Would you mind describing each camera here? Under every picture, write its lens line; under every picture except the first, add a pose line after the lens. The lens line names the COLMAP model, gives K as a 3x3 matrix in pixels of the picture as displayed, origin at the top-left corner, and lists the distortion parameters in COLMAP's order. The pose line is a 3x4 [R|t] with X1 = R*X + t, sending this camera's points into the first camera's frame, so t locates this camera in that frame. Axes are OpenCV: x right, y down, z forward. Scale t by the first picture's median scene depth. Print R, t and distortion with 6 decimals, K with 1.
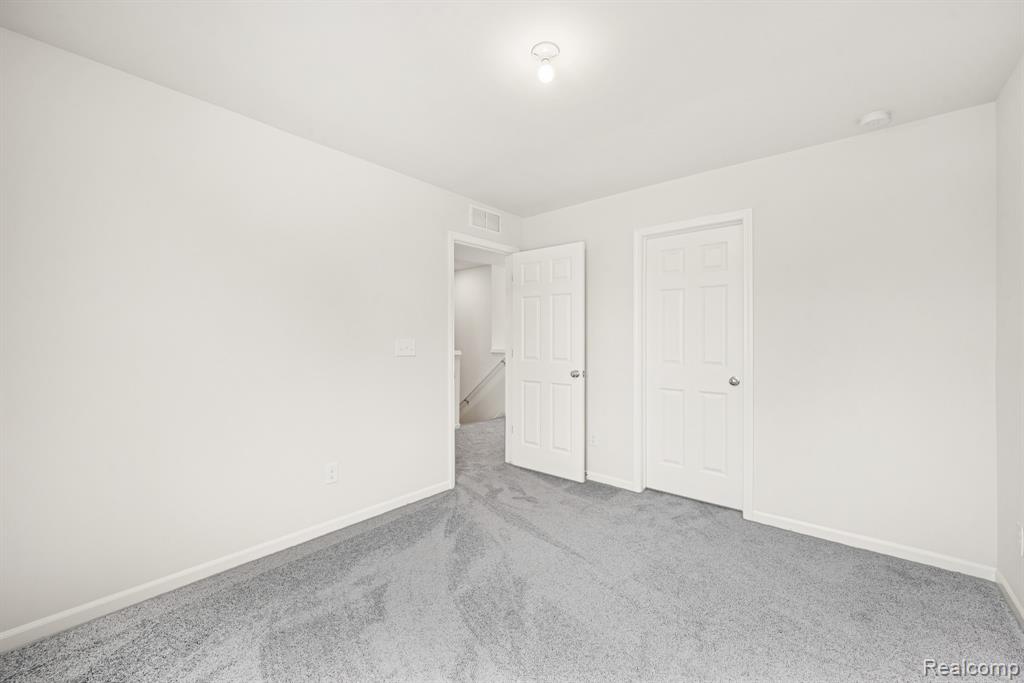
lens RADIAL K [[403.6, 0, 513.3], [0, 403.6, 343.9], [0, 0, 1]] dist [0.000118, -0.000048]
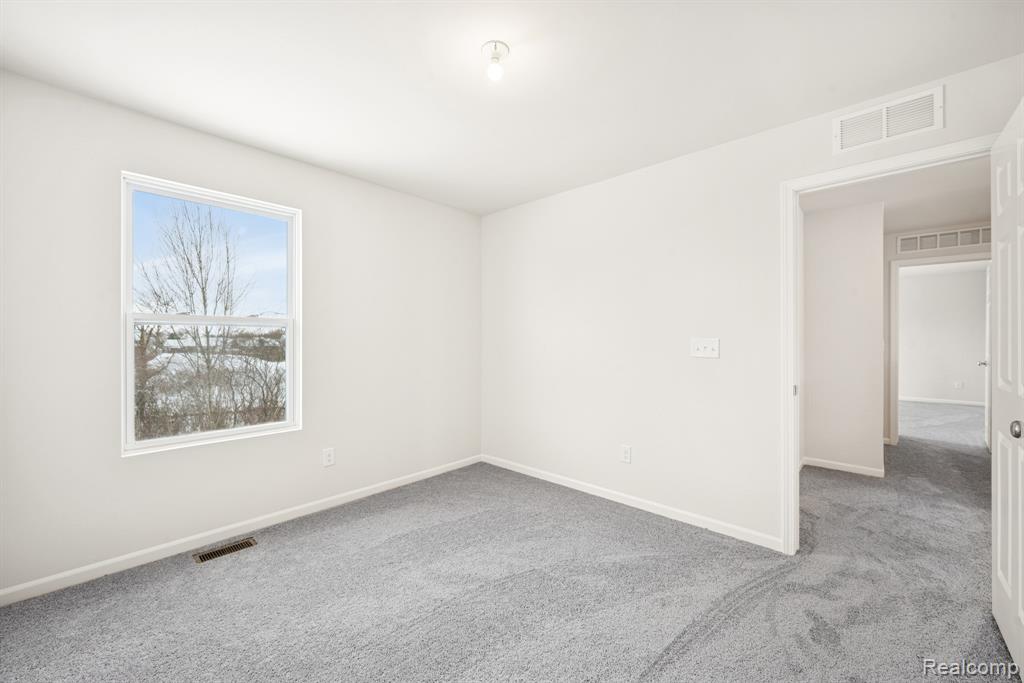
lens RADIAL K [[403.6, 0, 508.3], [0, 403.6, 345.8], [0, 0, 1]] dist [0.000118, -0.000048]
pose [[-0.025639, 0.016874, -0.999529, 0.567918], [-0.013466, 0.999761, 0.017223, -0.003281], [0.999581, 0.013902, -0.025405, 0.561529]]
